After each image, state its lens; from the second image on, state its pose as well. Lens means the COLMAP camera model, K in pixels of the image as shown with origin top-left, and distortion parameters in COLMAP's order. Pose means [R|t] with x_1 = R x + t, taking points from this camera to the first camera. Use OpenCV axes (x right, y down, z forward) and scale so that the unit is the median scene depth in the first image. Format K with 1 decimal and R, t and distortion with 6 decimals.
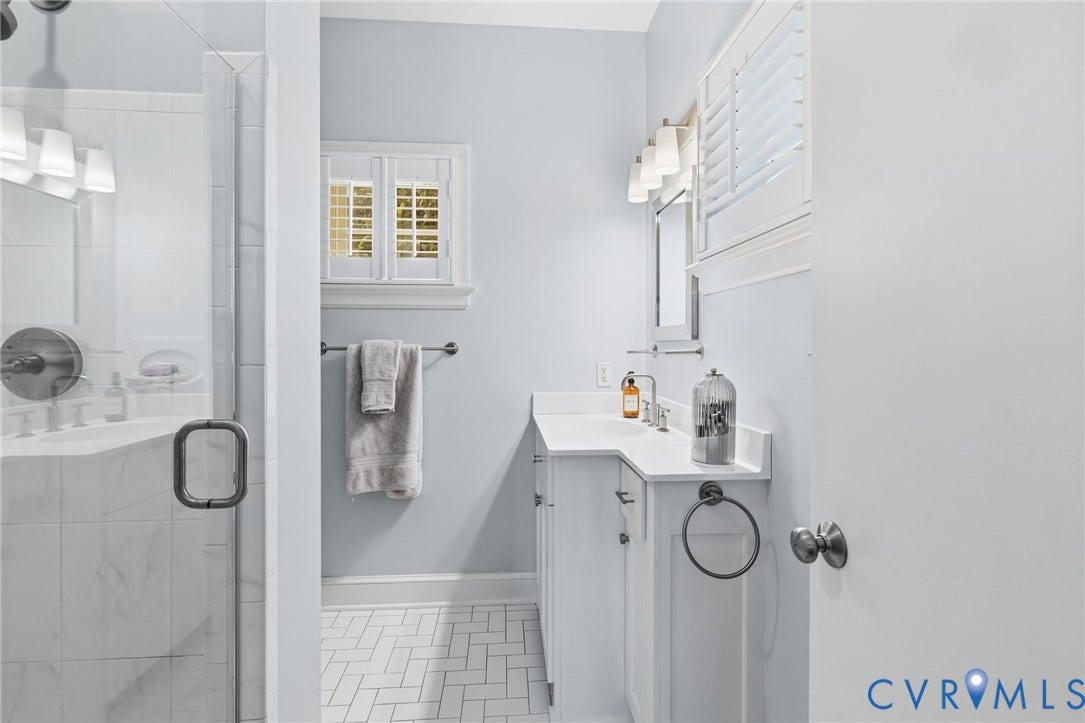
lens RADIAL K [[471.5, 0, 541.5], [0, 471.5, 353.8], [0, 0, 1]] dist [-0.000711, 0.000695]
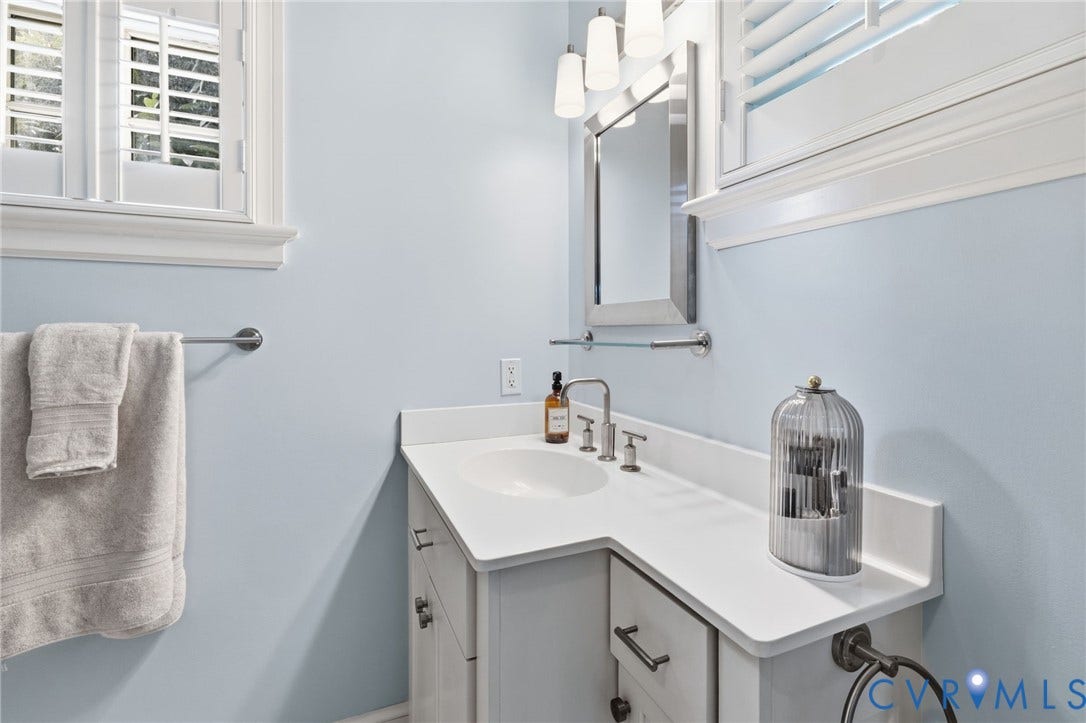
lens RADIAL K [[472.0, 0, 528.3], [0, 472.0, 332.7], [0, 0, 1]] dist [-0.000711, 0.000695]
pose [[0.947110, -0.003254, 0.320893, -0.061471], [0.008104, 0.999872, -0.013780, -0.009054], [-0.320807, 0.015652, 0.947015, 0.391895]]
